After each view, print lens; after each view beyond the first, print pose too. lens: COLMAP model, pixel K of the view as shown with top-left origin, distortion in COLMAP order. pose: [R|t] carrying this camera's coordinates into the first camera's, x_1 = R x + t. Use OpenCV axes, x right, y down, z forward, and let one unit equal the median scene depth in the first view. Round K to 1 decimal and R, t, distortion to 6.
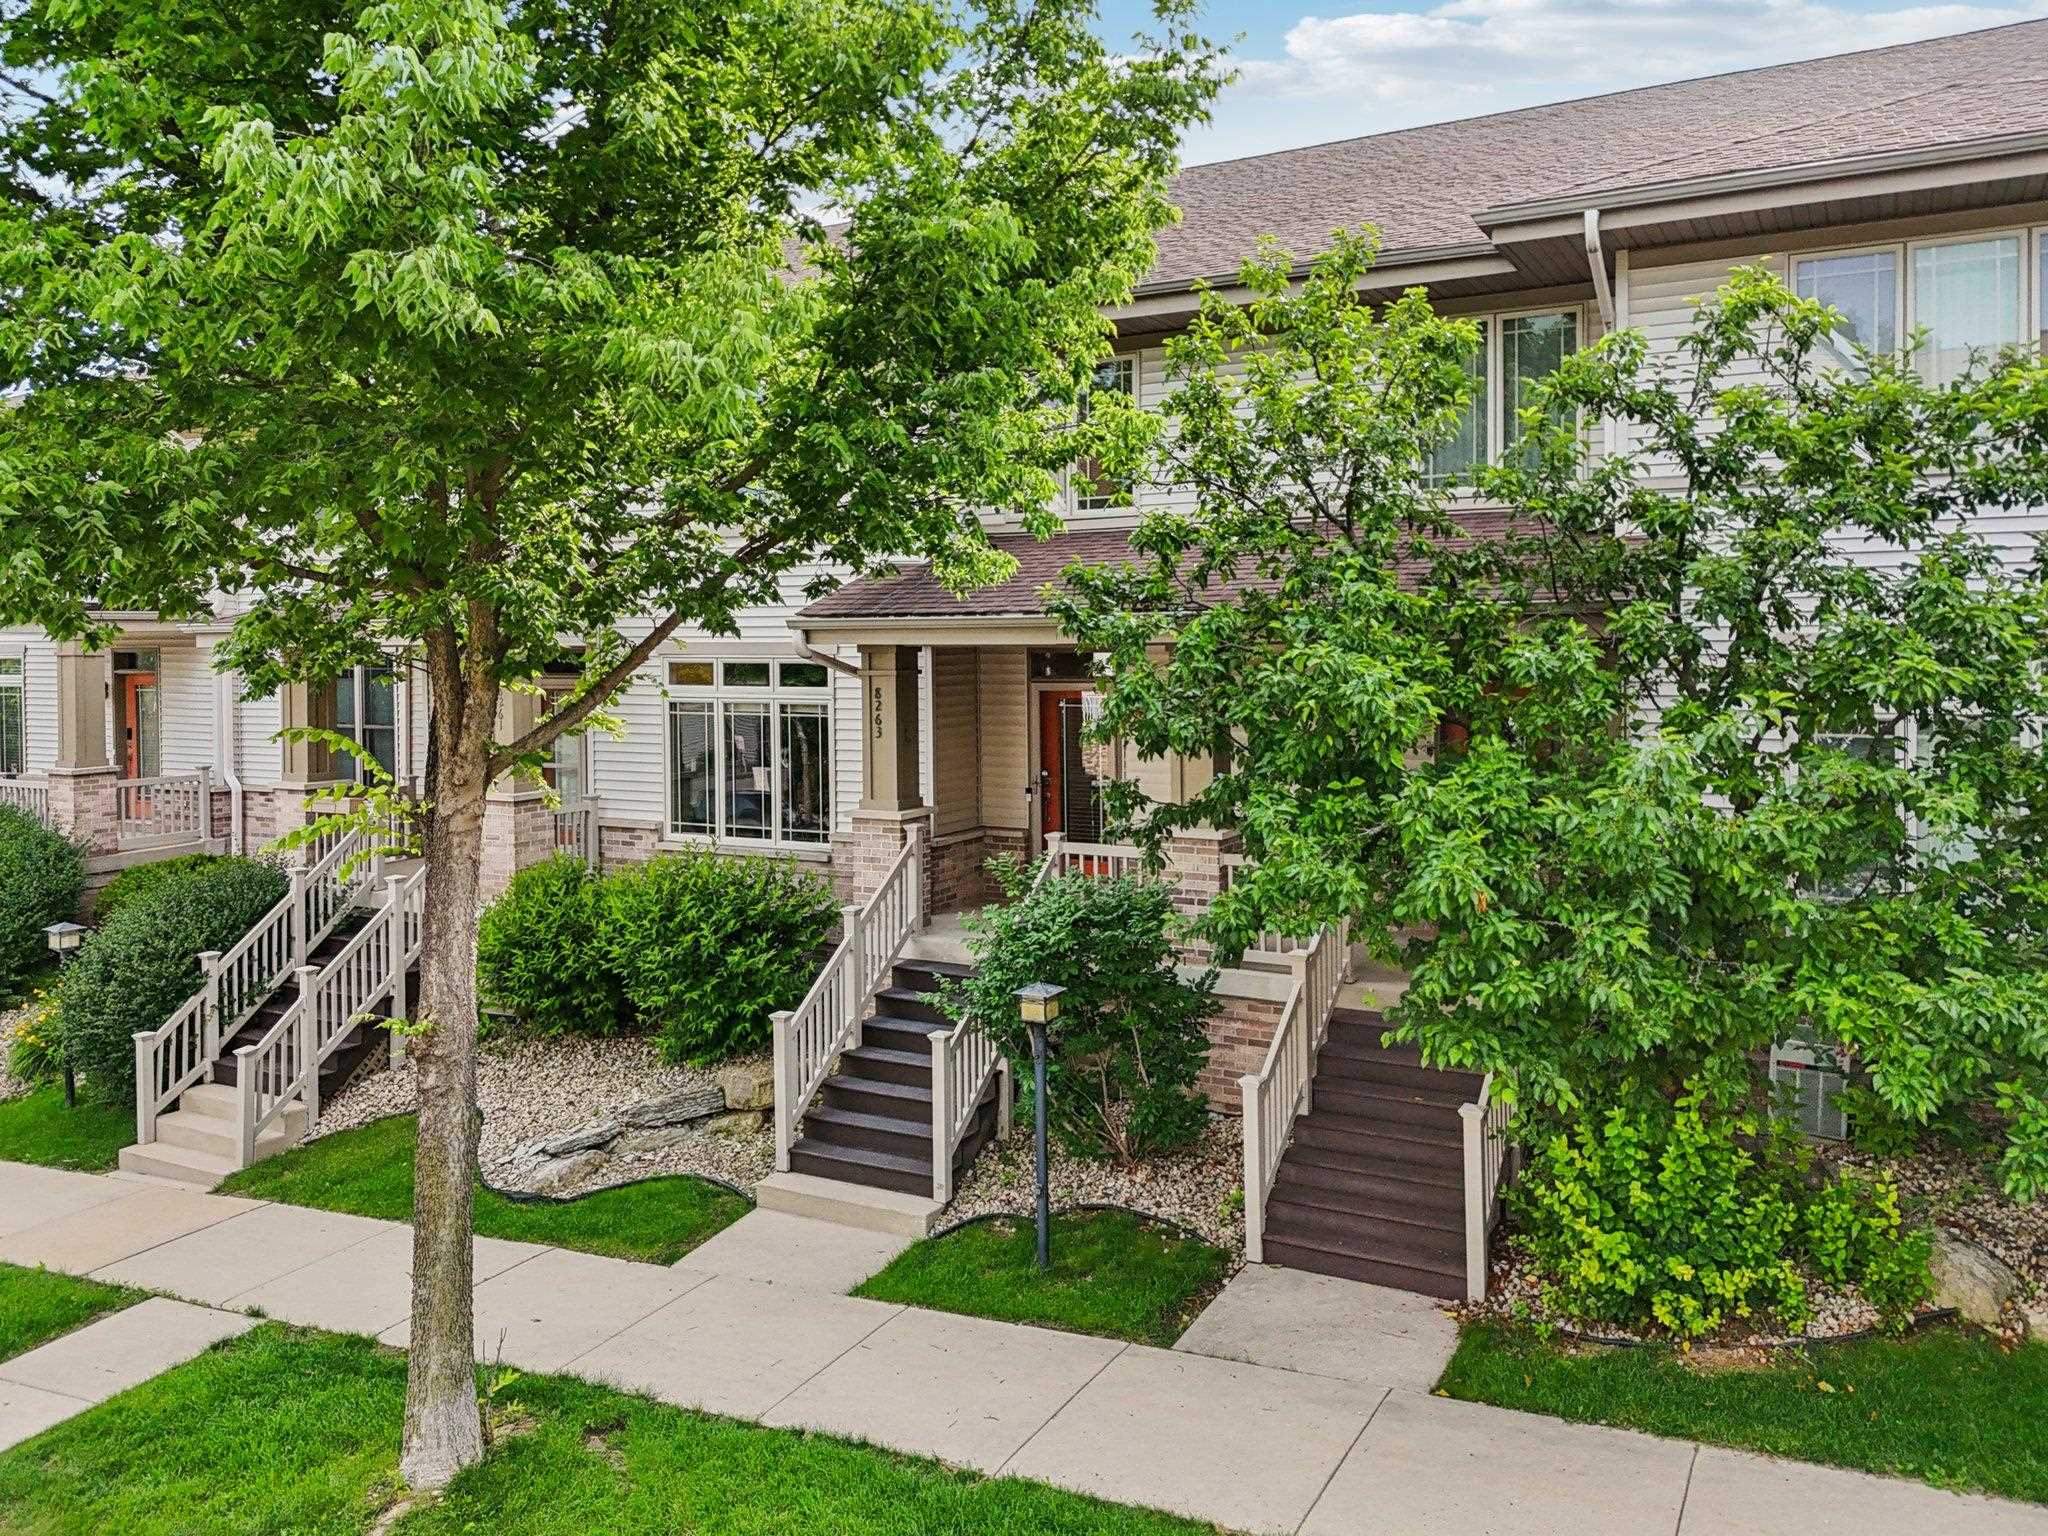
lens RADIAL K [[1462.1, 0, 1024.9], [0, 1462.1, 690.2], [0, 0, 1]] dist [0.014565, 0.005938]
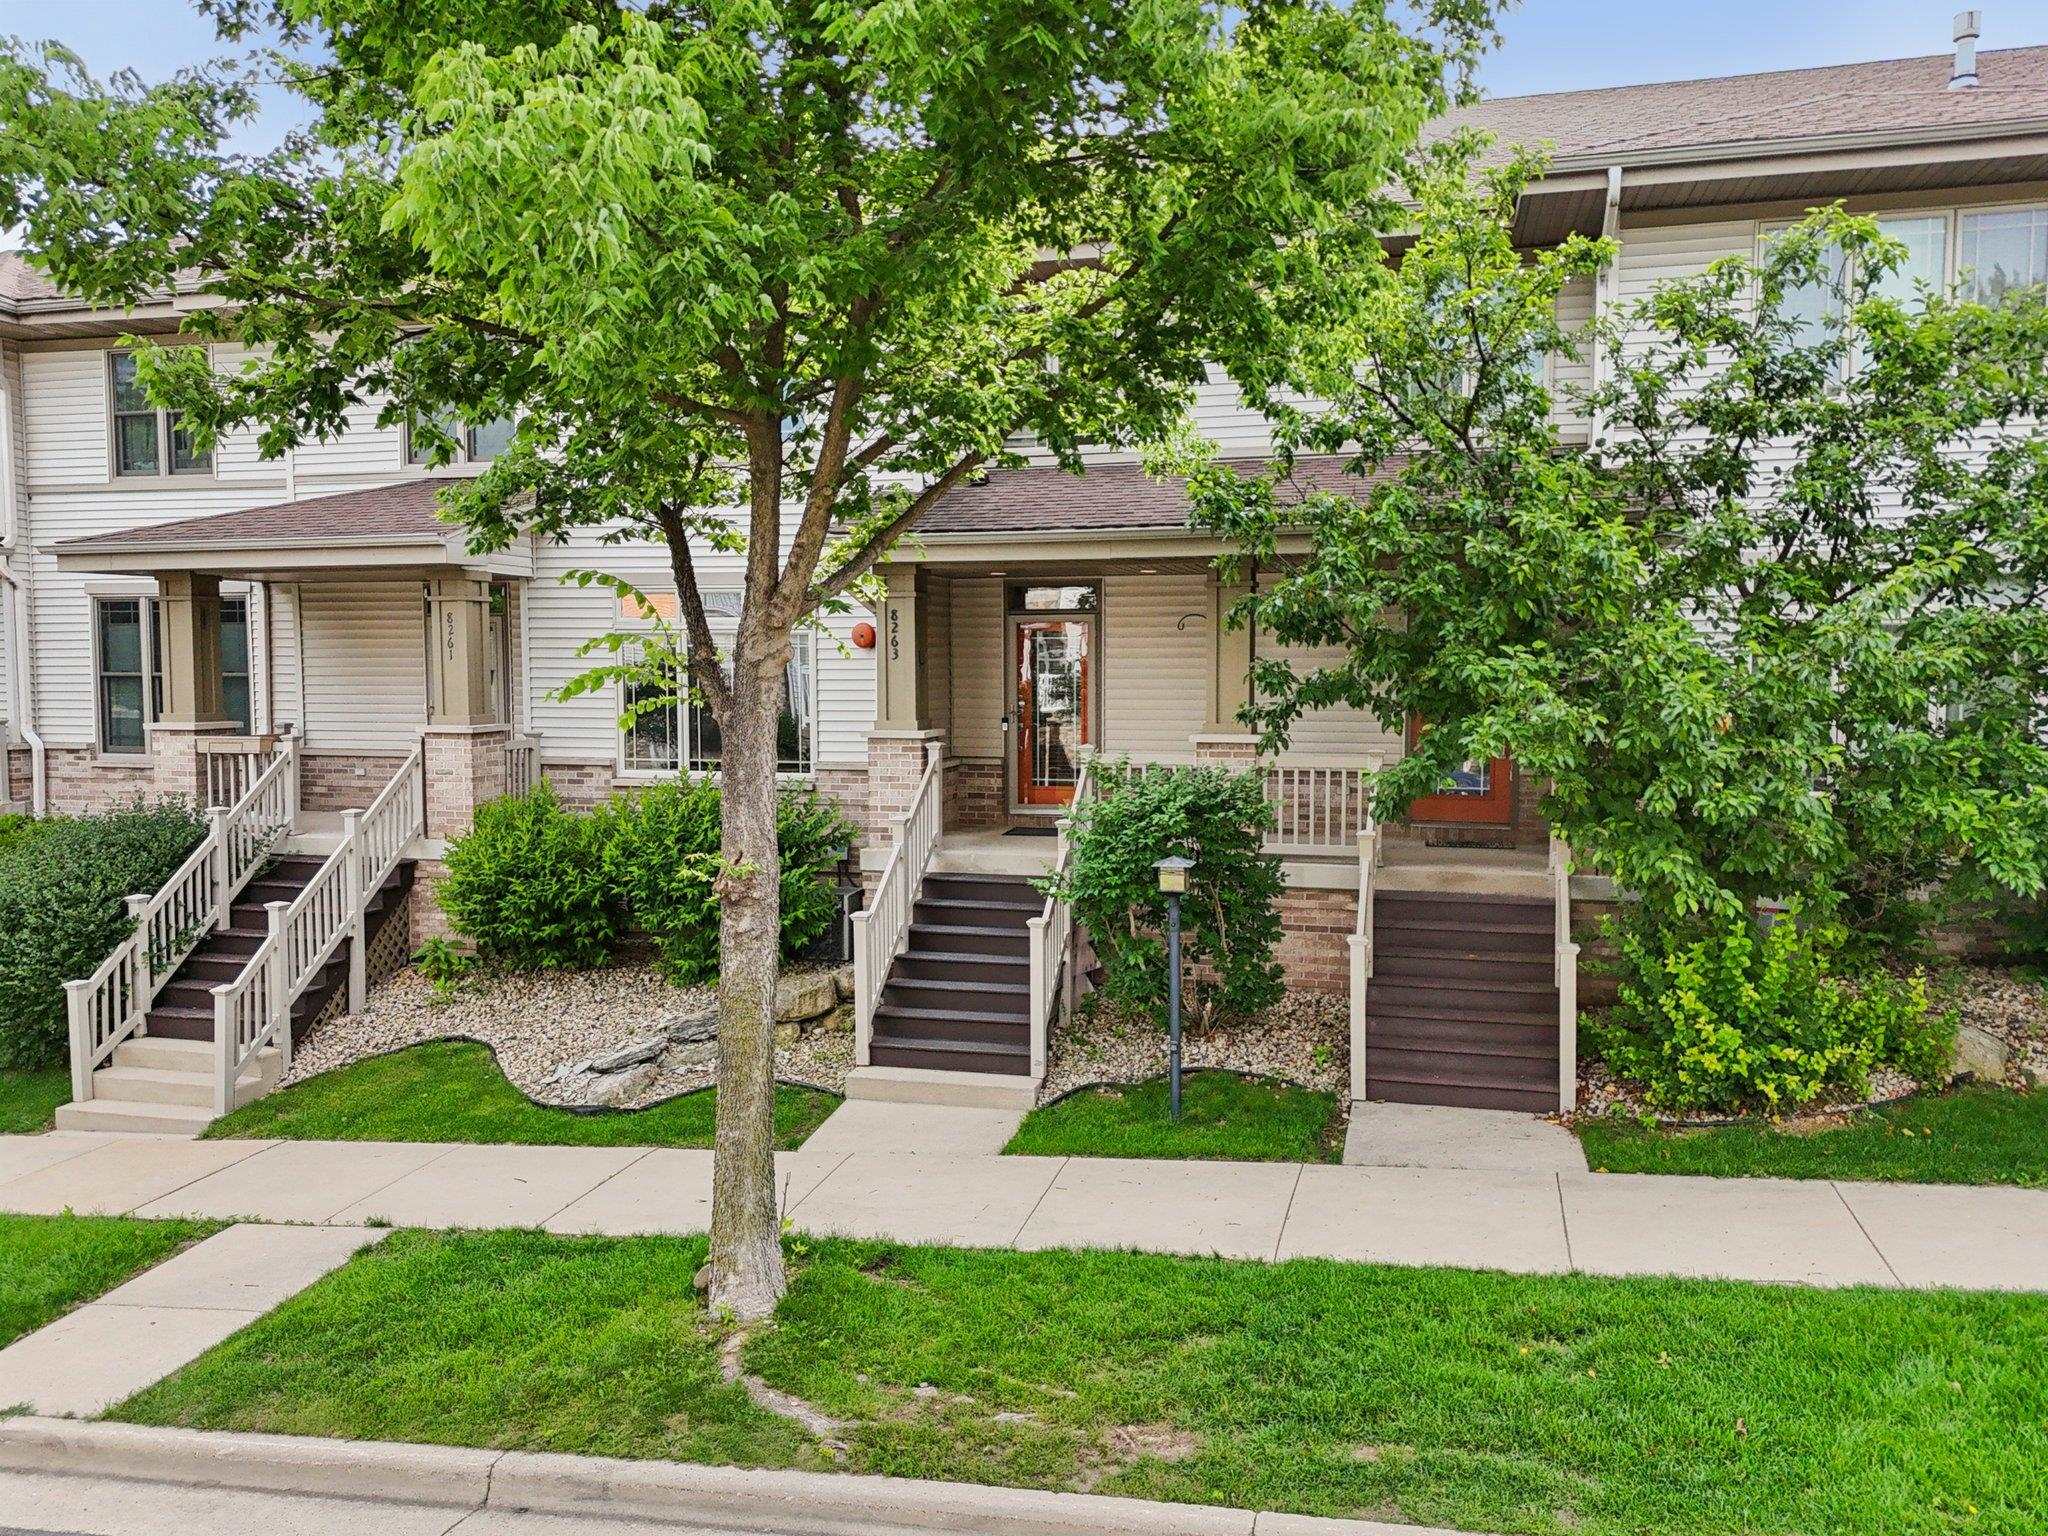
lens RADIAL K [[1423.6, 0, 1024.0], [0, 1423.6, 768.0], [0, 0, 1]] dist [0.029362, -0.005564]
pose [[0.974013, -0.010831, 0.226234, -0.296253], [-0.000024, 0.998851, 0.047925, 0.076046], [-0.226493, -0.046685, 0.972893, 0.011321]]
